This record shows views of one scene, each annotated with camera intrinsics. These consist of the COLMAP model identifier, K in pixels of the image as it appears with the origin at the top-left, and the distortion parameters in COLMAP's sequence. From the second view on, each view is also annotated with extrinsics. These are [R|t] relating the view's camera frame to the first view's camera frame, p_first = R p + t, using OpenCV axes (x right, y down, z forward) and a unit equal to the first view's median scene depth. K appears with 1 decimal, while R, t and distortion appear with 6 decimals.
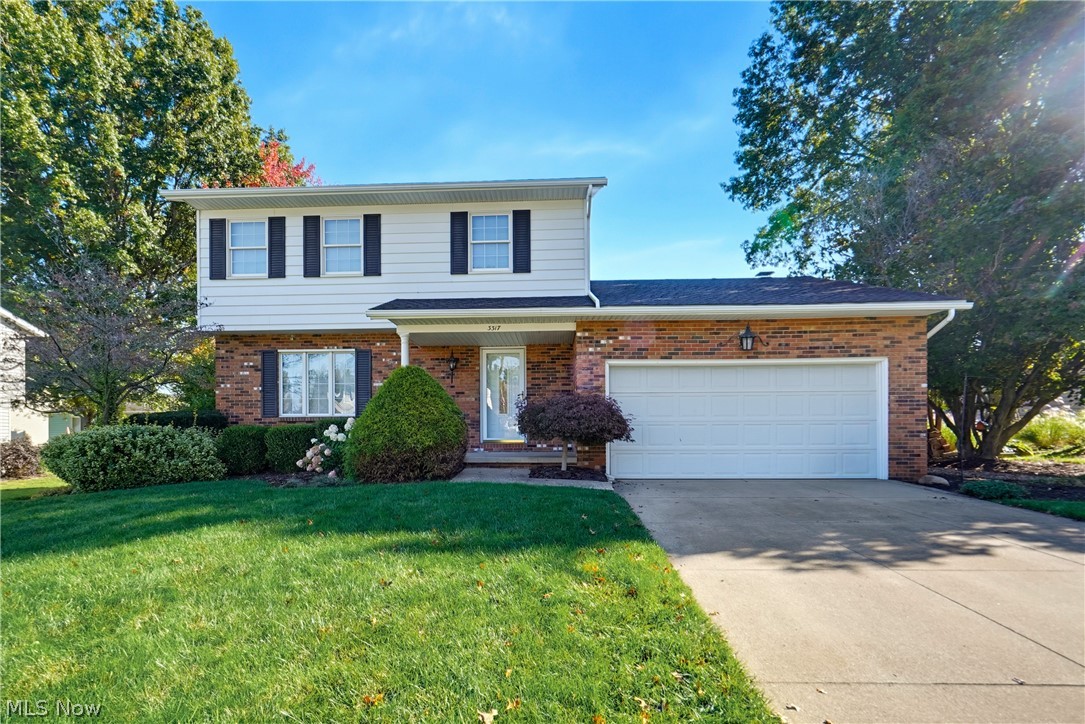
lens RADIAL K [[503.7, 0, 493.5], [0, 503.7, 398.1], [0, 0, 1]] dist [-0.001136, 0.000486]
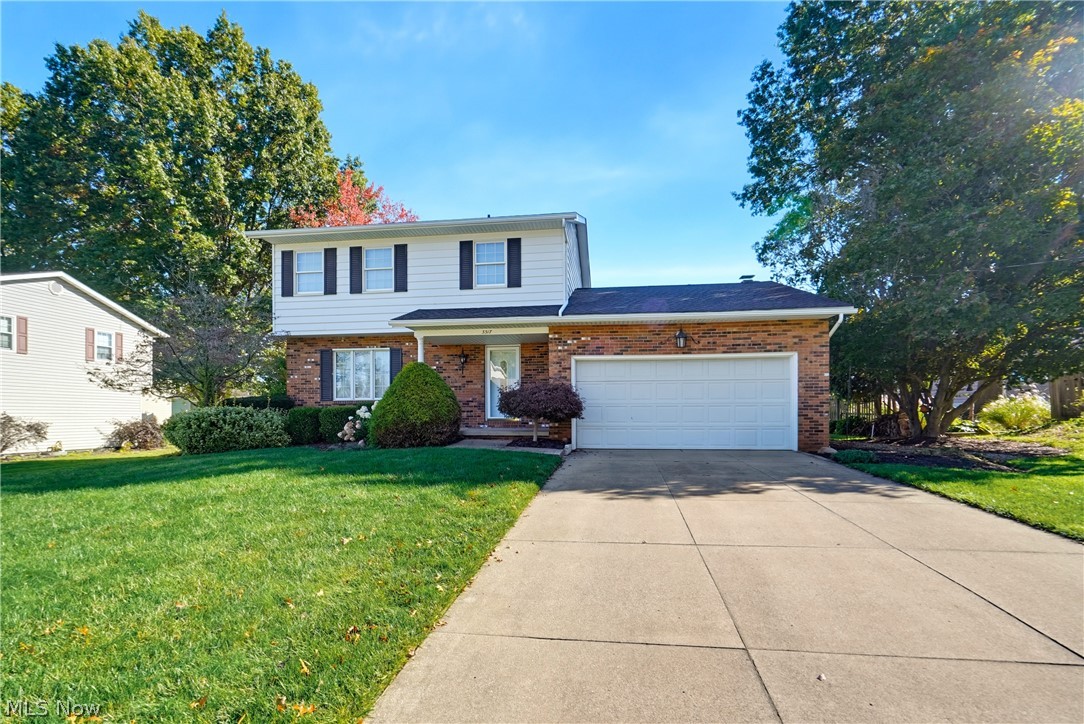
lens RADIAL K [[496.8, 0, 547.4], [0, 496.8, 378.7], [0, 0, 1]] dist [0.000473, 0.000143]
pose [[0.996622, -0.004430, -0.082012, 0.234304], [0.003677, 0.999950, -0.009324, -0.005192], [0.082049, 0.008991, 0.996588, -0.237179]]
